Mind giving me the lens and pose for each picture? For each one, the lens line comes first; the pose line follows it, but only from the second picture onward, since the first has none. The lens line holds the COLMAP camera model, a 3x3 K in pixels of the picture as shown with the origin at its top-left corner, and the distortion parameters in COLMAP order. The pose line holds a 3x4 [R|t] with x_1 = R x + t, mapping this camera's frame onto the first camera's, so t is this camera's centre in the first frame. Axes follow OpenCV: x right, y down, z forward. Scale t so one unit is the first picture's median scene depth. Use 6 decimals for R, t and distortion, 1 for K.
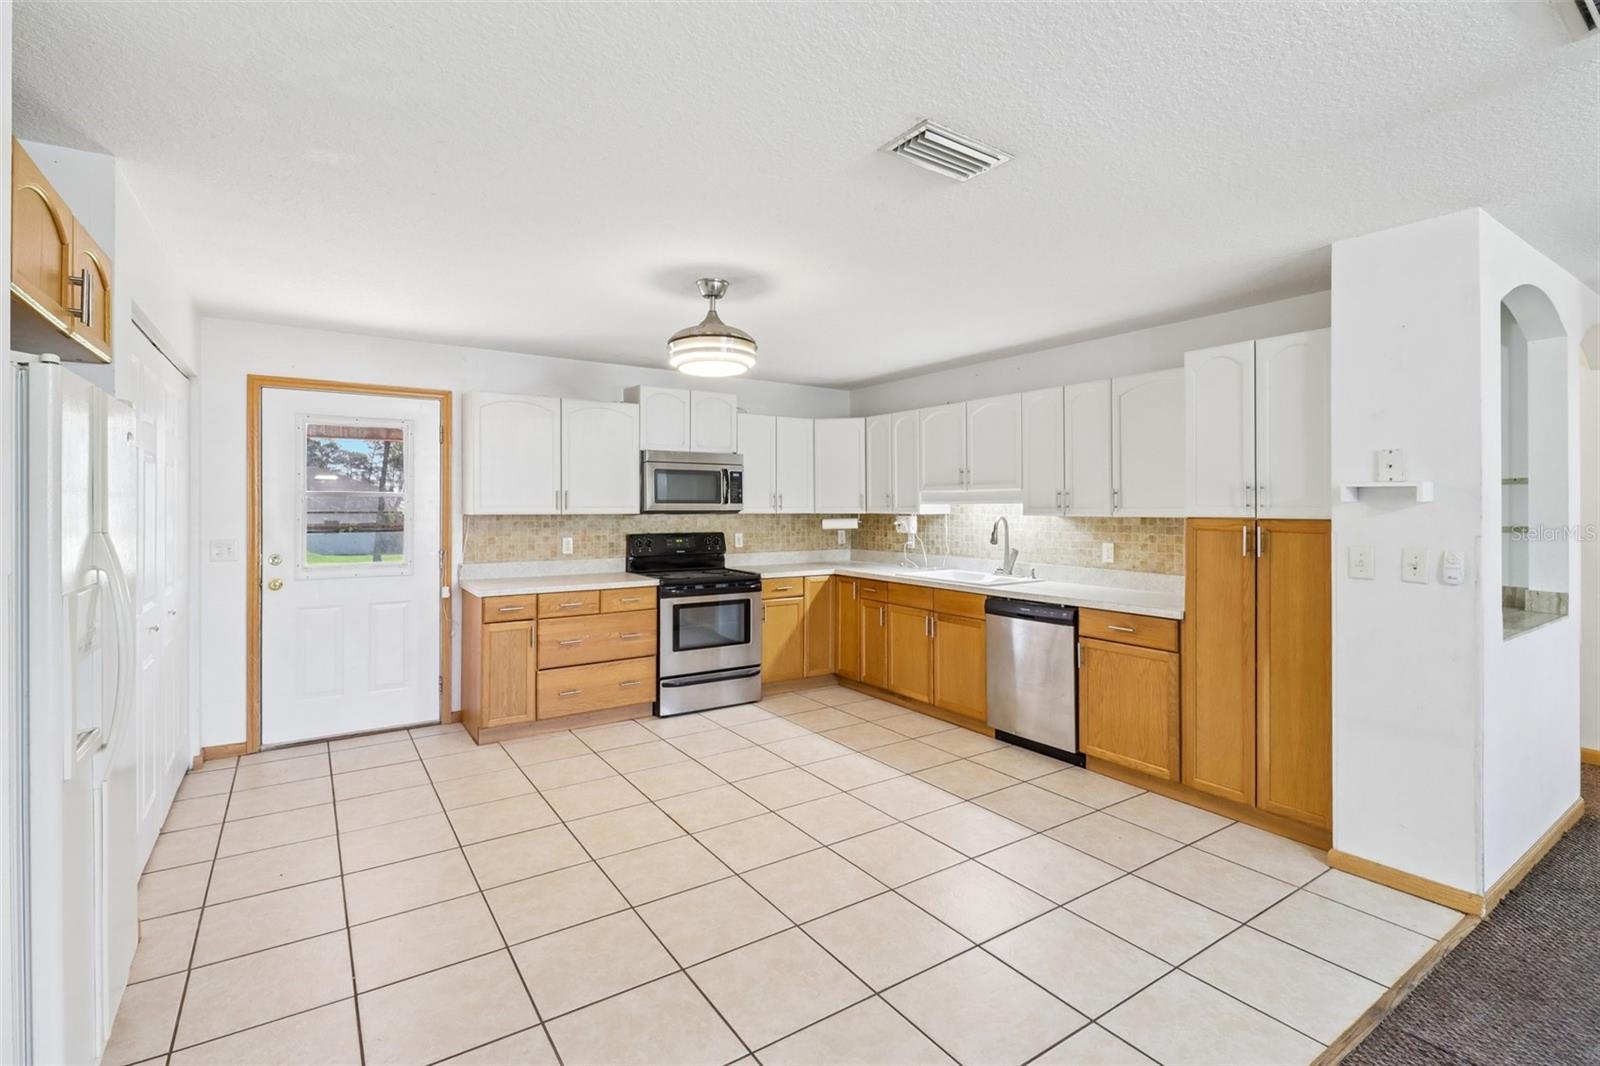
lens RADIAL K [[734.4, 0, 805.1], [0, 734.4, 499.0], [0, 0, 1]] dist [0.001779, -0.006617]
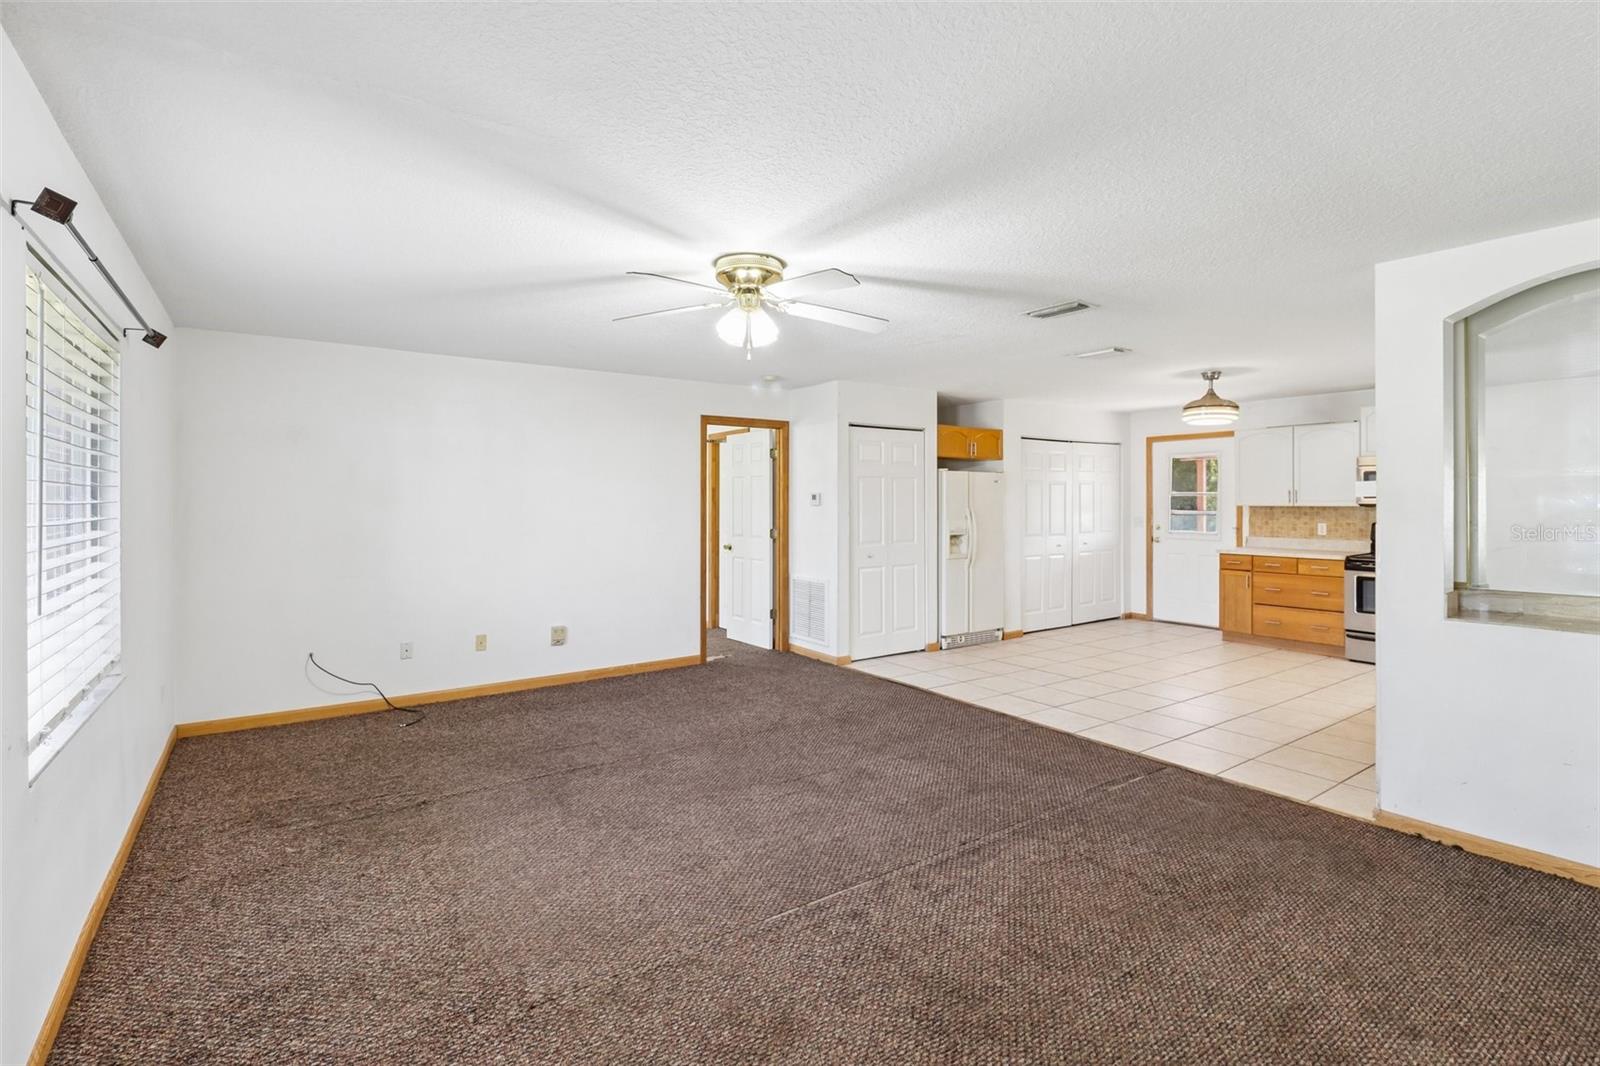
lens RADIAL K [[744.4, 0, 810.1], [0, 744.4, 499.6], [0, 0, 1]] dist [0.023003, -0.015887]
pose [[0.027013, -0.002671, -0.999632, 1.193907], [0.009536, 0.999952, -0.002414, 0.002243], [0.999590, -0.009467, 0.027038, -0.004860]]
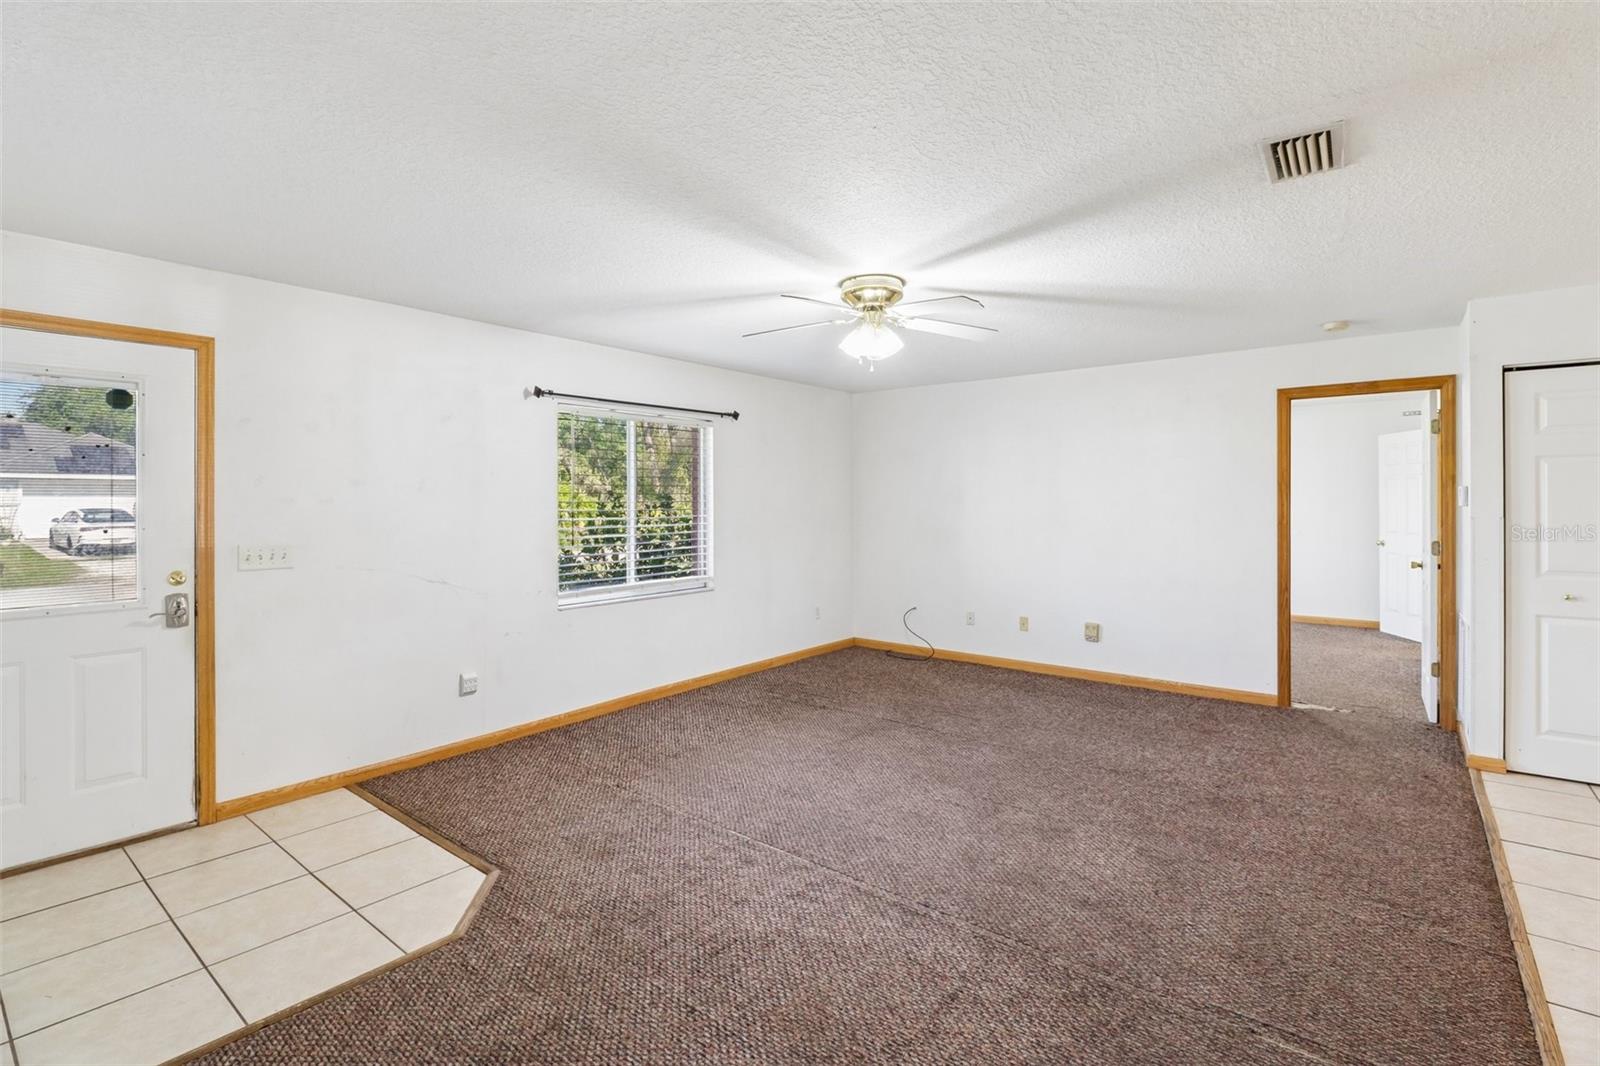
lens RADIAL K [[742.8, 0, 800.0], [0, 742.8, 495.6], [0, 0, 1]] dist [0.004527, -0.014856]
pose [[-0.955074, 0.000968, -0.296365, 0.789415], [0.005050, 0.999903, -0.013008, 0.004837], [0.296324, -0.013920, -0.954986, 0.658024]]
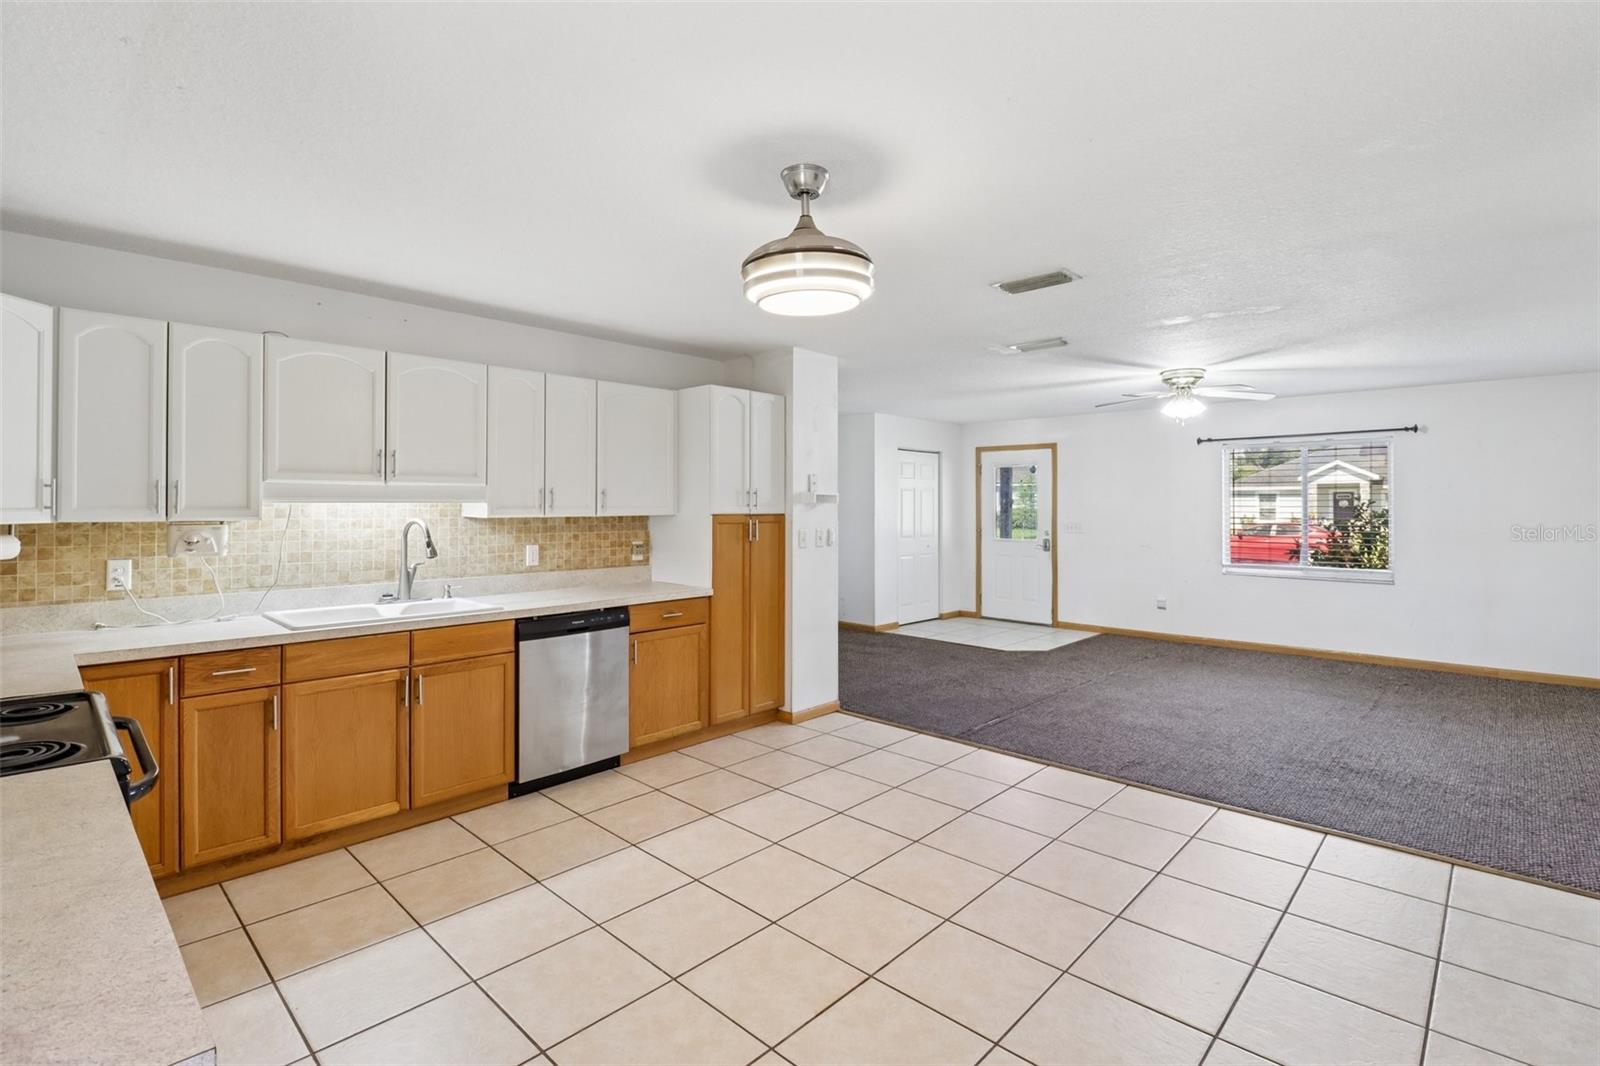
lens RADIAL K [[742.8, 0, 800.0], [0, 742.8, 495.6], [0, 0, 1]] dist [0.004527, -0.014856]
pose [[-0.210036, 0.012819, 0.977610, -0.576565], [-0.008051, 0.999857, -0.014840, 0.007707], [-0.977661, -0.010988, -0.209902, 0.837948]]
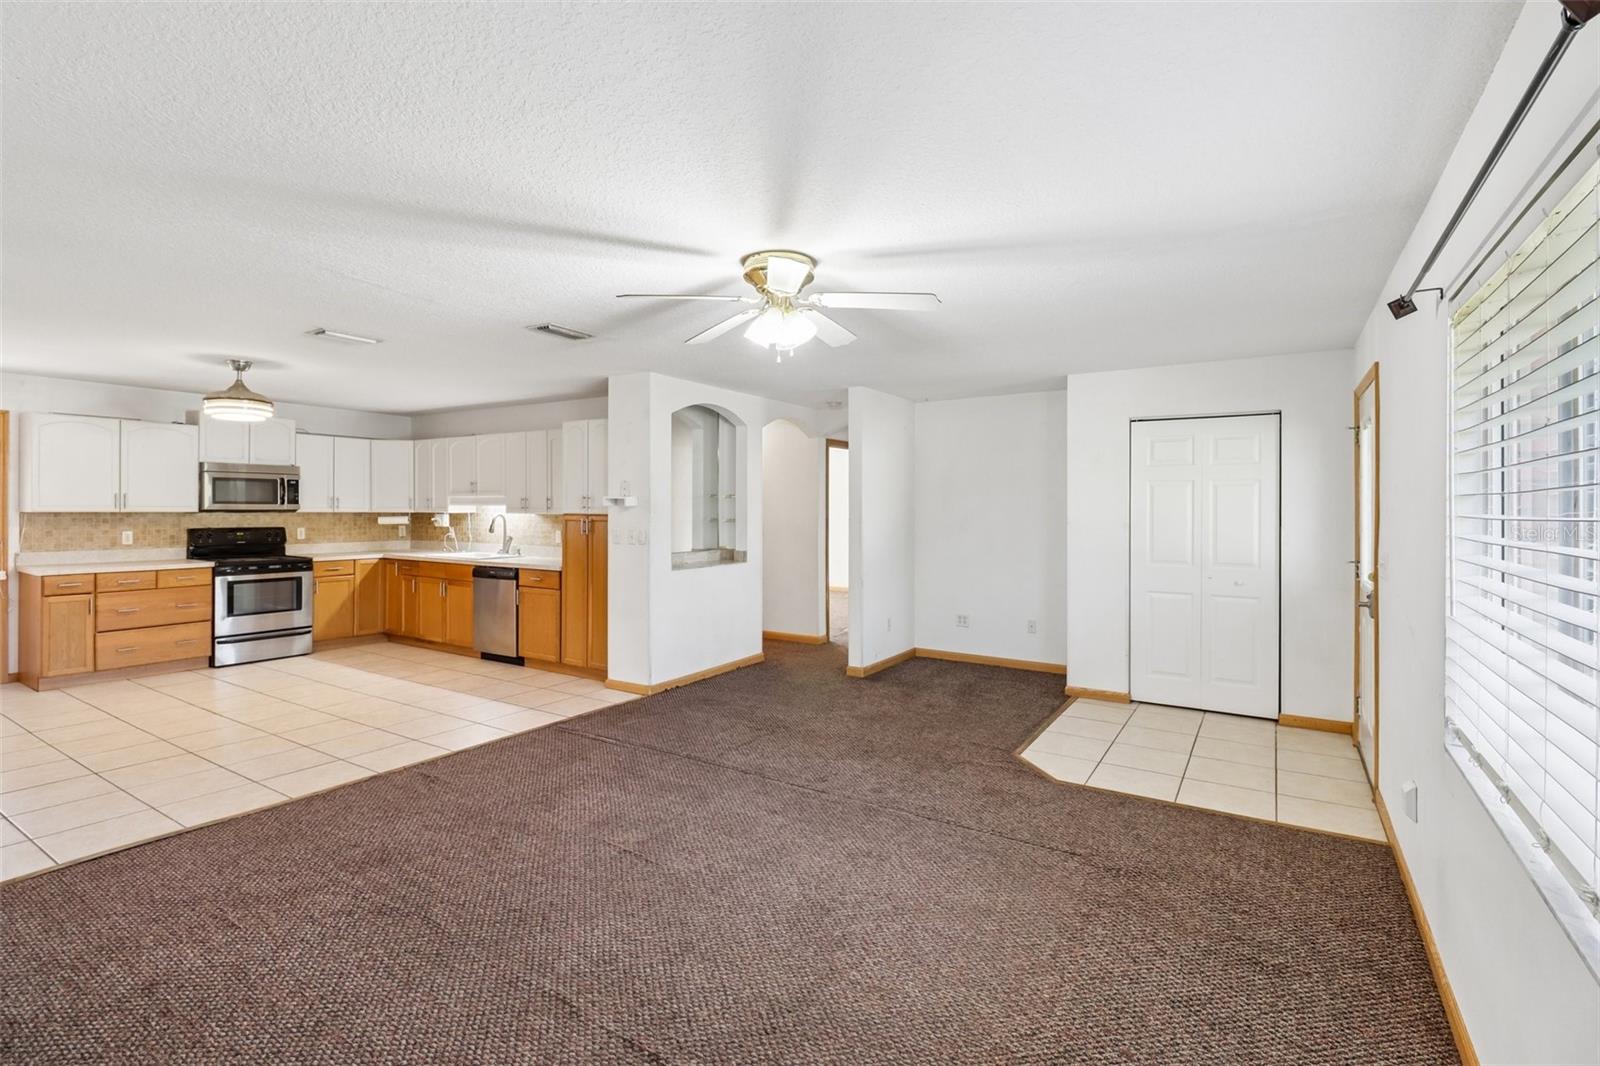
lens RADIAL K [[733.8, 0, 800.5], [0, 733.8, 507.1], [0, 0, 1]] dist [0.015253, -0.017122]
pose [[0.917658, 0.004641, 0.397344, 0.252109], [-0.008056, 0.999944, 0.006926, -0.006372], [-0.397290, -0.009556, 0.917644, -0.653052]]
